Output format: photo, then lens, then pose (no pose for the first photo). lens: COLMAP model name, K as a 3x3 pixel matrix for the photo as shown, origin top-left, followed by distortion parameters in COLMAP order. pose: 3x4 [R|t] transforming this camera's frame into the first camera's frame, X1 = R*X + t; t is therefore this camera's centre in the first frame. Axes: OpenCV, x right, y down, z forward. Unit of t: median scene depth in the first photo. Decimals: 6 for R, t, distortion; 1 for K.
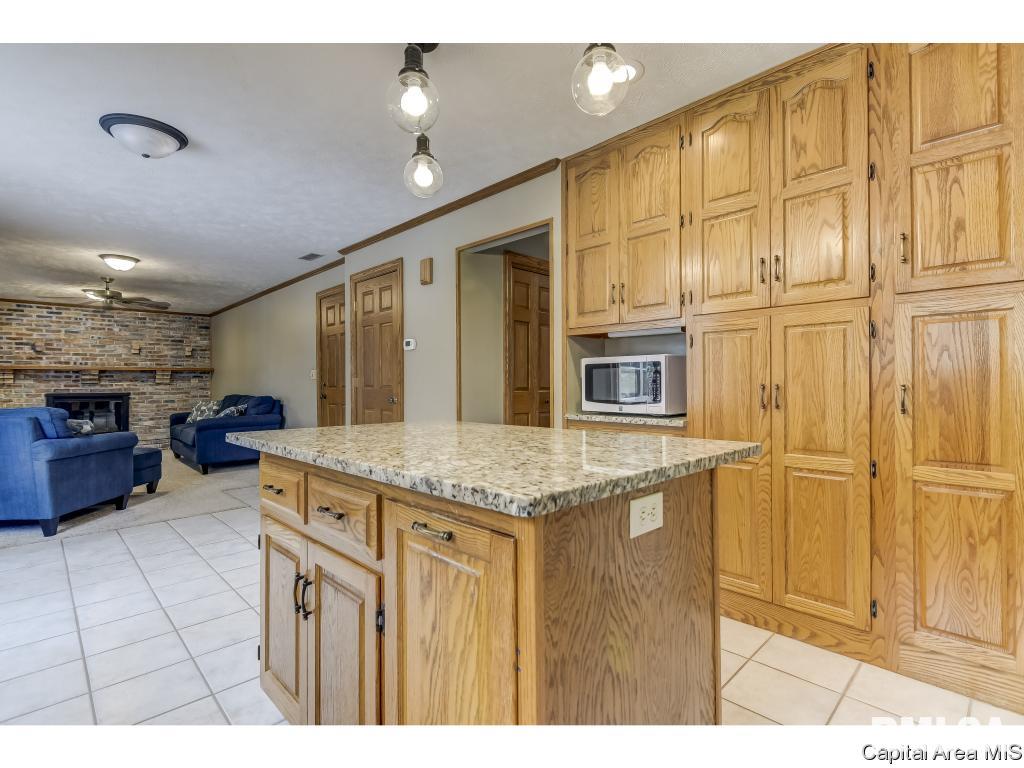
lens RADIAL K [[490.8, 0, 508.8], [0, 490.8, 383.2], [0, 0, 1]] dist [0.000882, -0.000918]
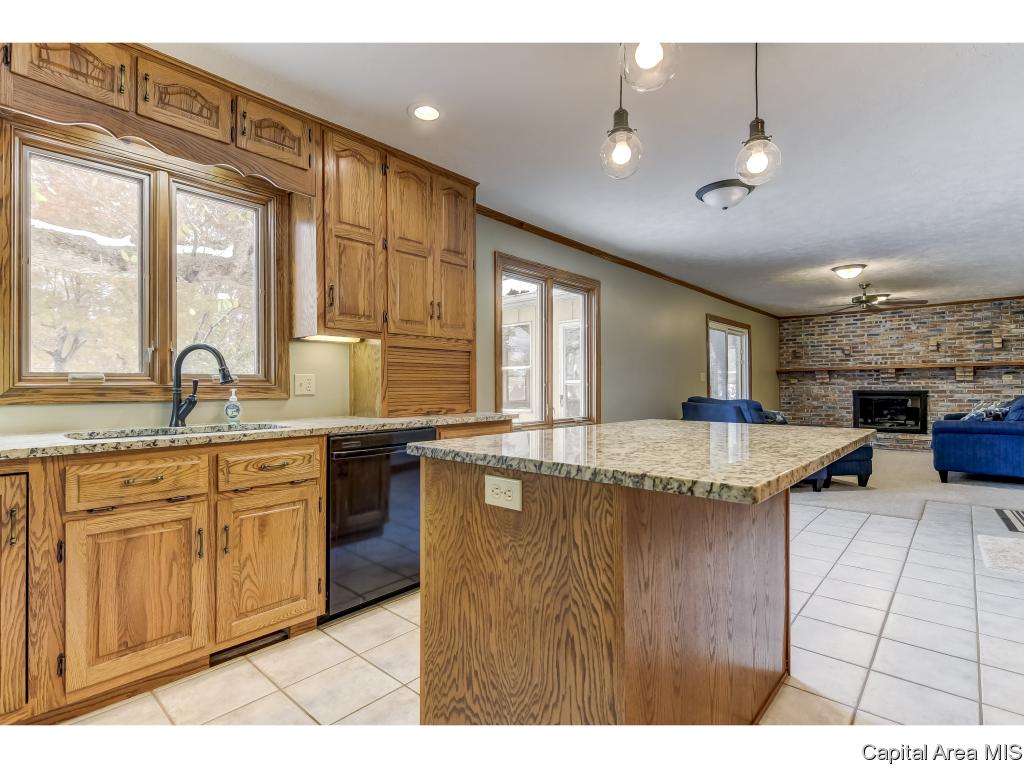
lens RADIAL K [[500.6, 0, 511.5], [0, 500.6, 381.5], [0, 0, 1]] dist [-0.000268, 0.000476]
pose [[0.073398, -0.003640, -0.997296, 0.201904], [0.006011, 0.999977, -0.003207, -0.000713], [0.997285, -0.005759, 0.073418, 0.123140]]
